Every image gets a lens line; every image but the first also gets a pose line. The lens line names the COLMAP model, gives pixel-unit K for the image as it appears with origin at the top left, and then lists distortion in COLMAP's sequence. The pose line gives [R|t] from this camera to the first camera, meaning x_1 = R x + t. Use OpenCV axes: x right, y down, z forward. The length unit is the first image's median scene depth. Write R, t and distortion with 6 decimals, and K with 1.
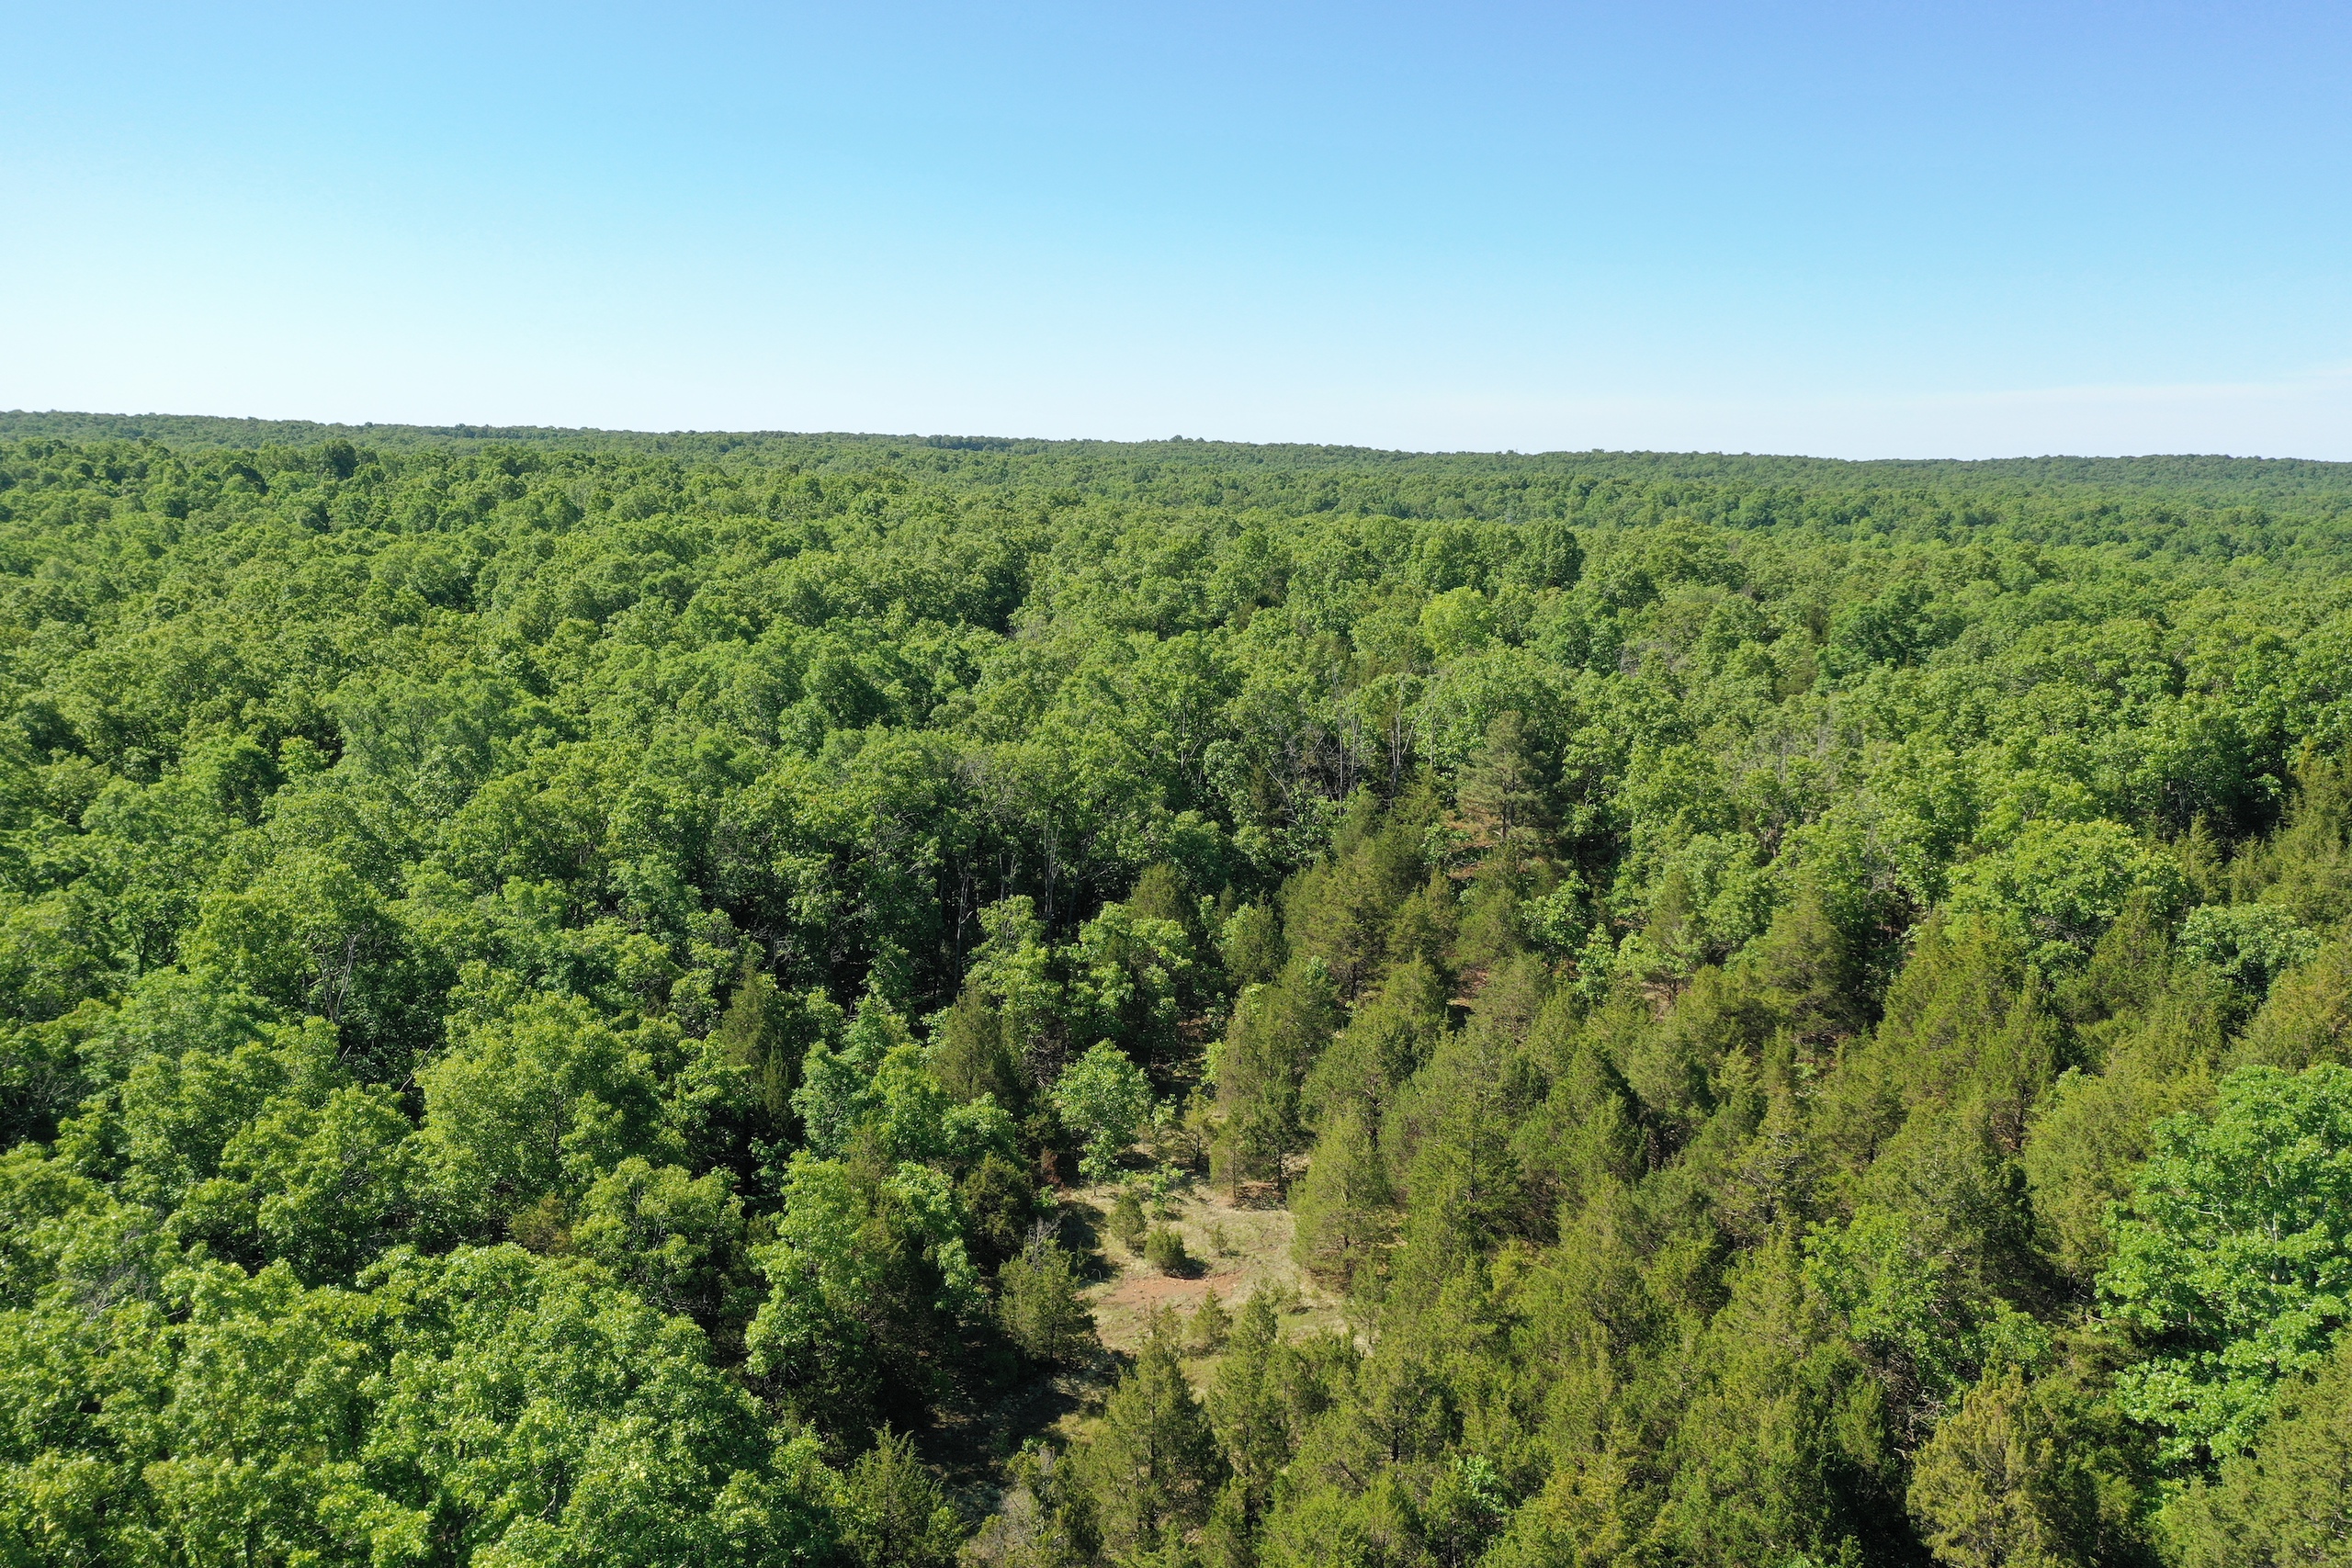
lens RADIAL K [[1869.5, 0, 1176.0], [0, 1869.5, 784.0], [0, 0, 1]] dist [0.010138, 0.011406]
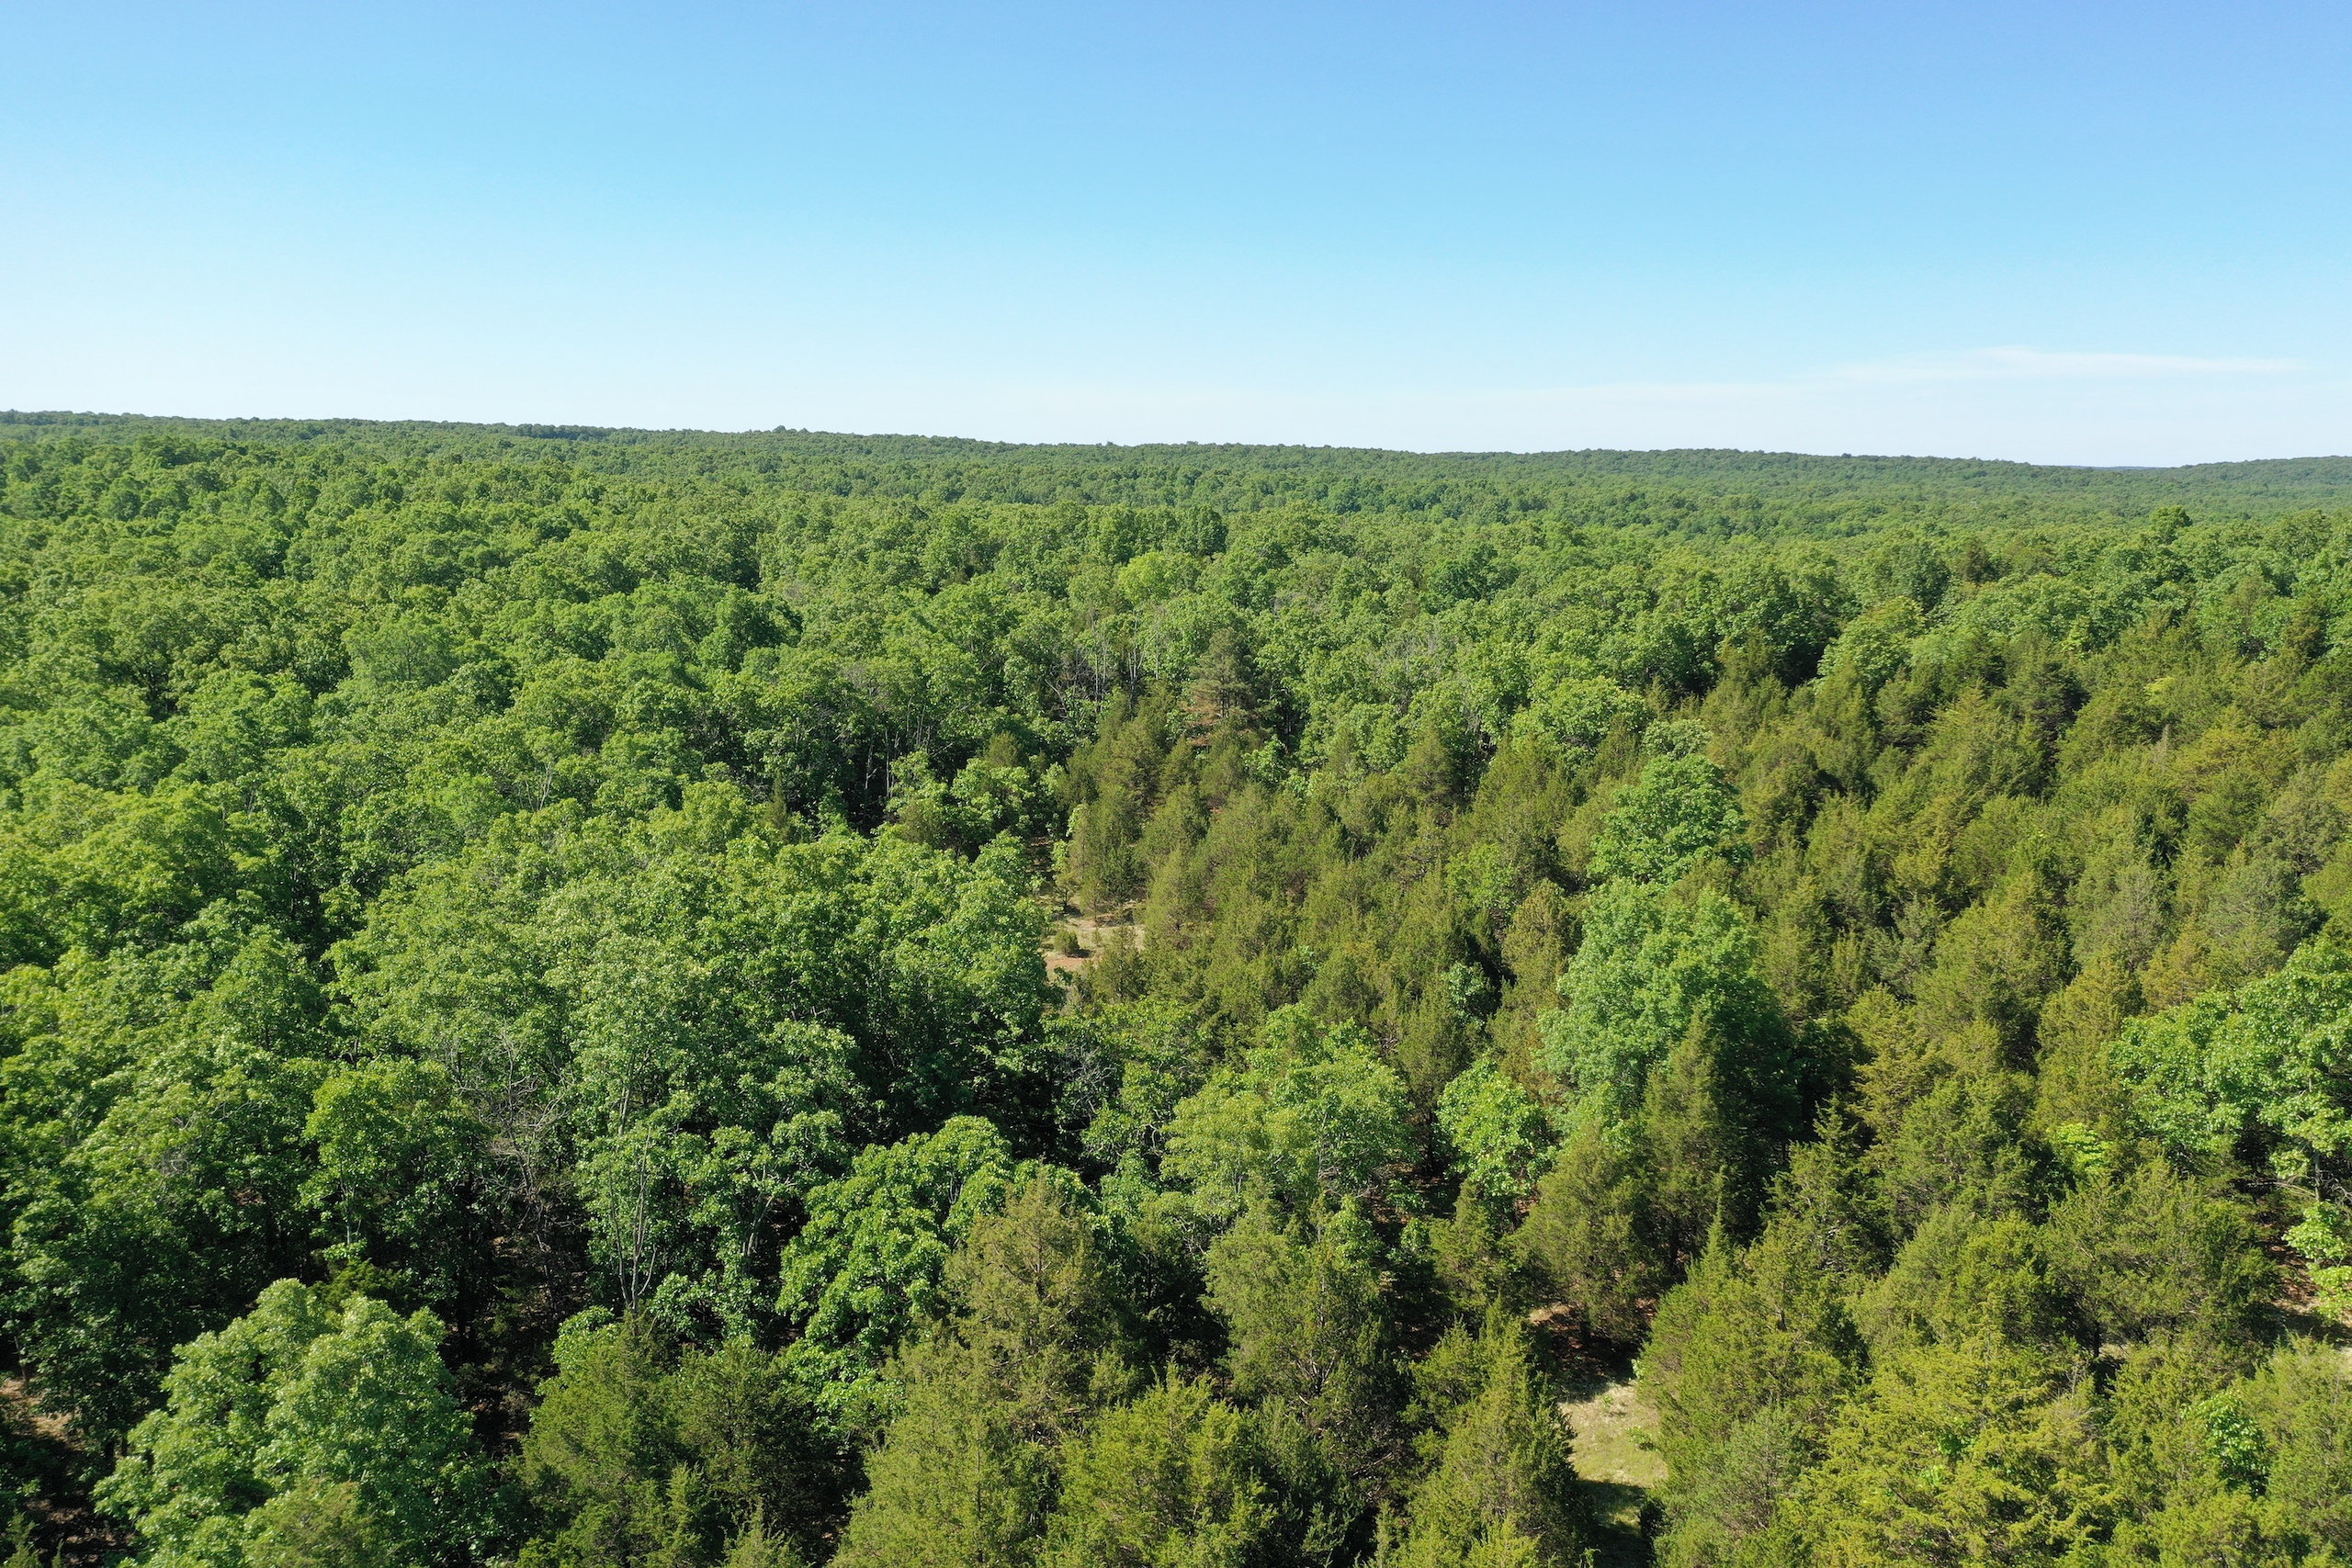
lens RADIAL K [[1869.5, 0, 1176.0], [0, 1869.5, 784.0], [0, 0, 1]] dist [0.010138, 0.011406]
pose [[0.977084, -0.035389, 0.209890, -0.107596], [0.034399, 0.999373, 0.008366, 0.044017], [-0.210054, -0.000955, 0.977689, -0.261578]]
